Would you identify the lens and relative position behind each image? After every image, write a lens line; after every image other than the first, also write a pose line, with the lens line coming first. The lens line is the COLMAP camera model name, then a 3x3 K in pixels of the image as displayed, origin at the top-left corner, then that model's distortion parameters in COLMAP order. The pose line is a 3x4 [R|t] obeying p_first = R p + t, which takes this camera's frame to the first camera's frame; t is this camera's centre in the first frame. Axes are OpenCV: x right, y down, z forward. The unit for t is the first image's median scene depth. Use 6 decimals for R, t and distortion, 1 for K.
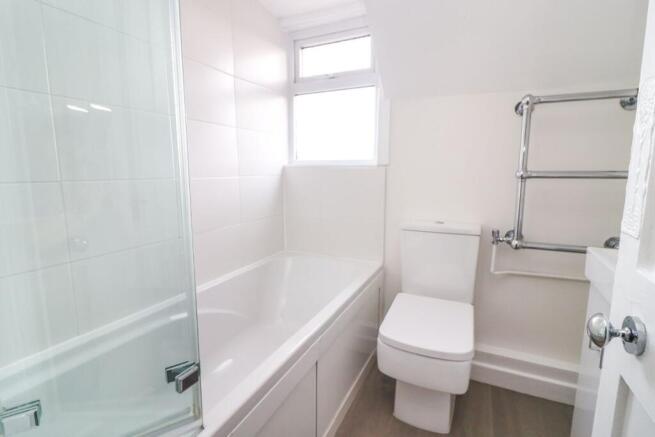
lens RADIAL K [[305.2, 0, 327.5], [0, 305.2, 218.5], [0, 0, 1]] dist [0.000855, -0.000205]
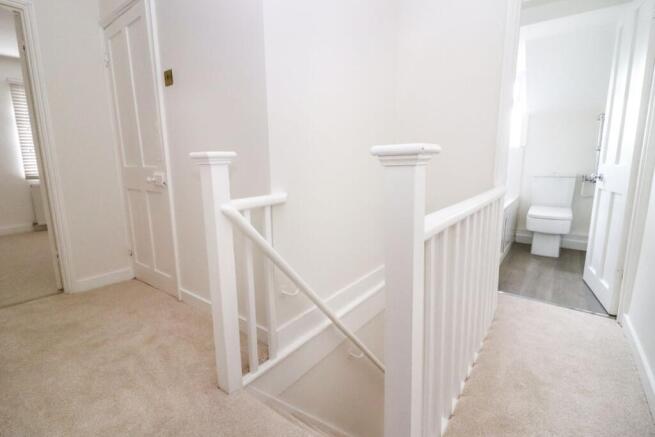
lens RADIAL K [[312.2, 0, 328.0], [0, 312.2, 210.6], [0, 0, 1]] dist [0.016506, -0.000139]
pose [[0.975798, 0.018631, -0.217881, -0.763500], [-0.009514, 0.999038, 0.042819, 0.213058], [0.218469, -0.039710, 0.975036, -1.660097]]
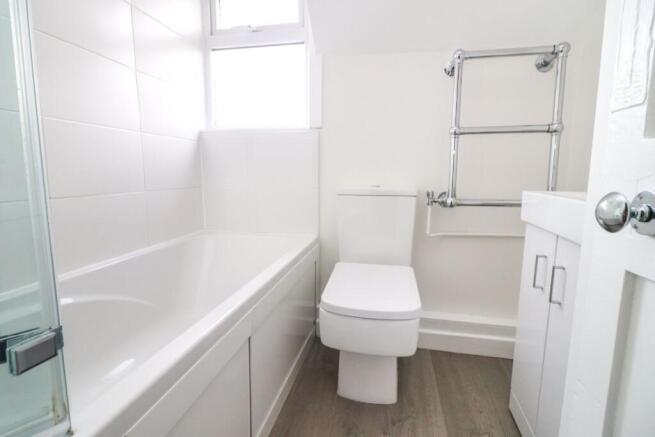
lens RADIAL K [[312.2, 0, 328.0], [0, 312.2, 210.6], [0, 0, 1]] dist [0.016506, -0.000139]
pose [[0.971157, -0.026519, 0.236962, -0.015053], [0.027177, 0.999631, 0.000491, 0.091450], [-0.236887, 0.005963, 0.971519, 0.090942]]
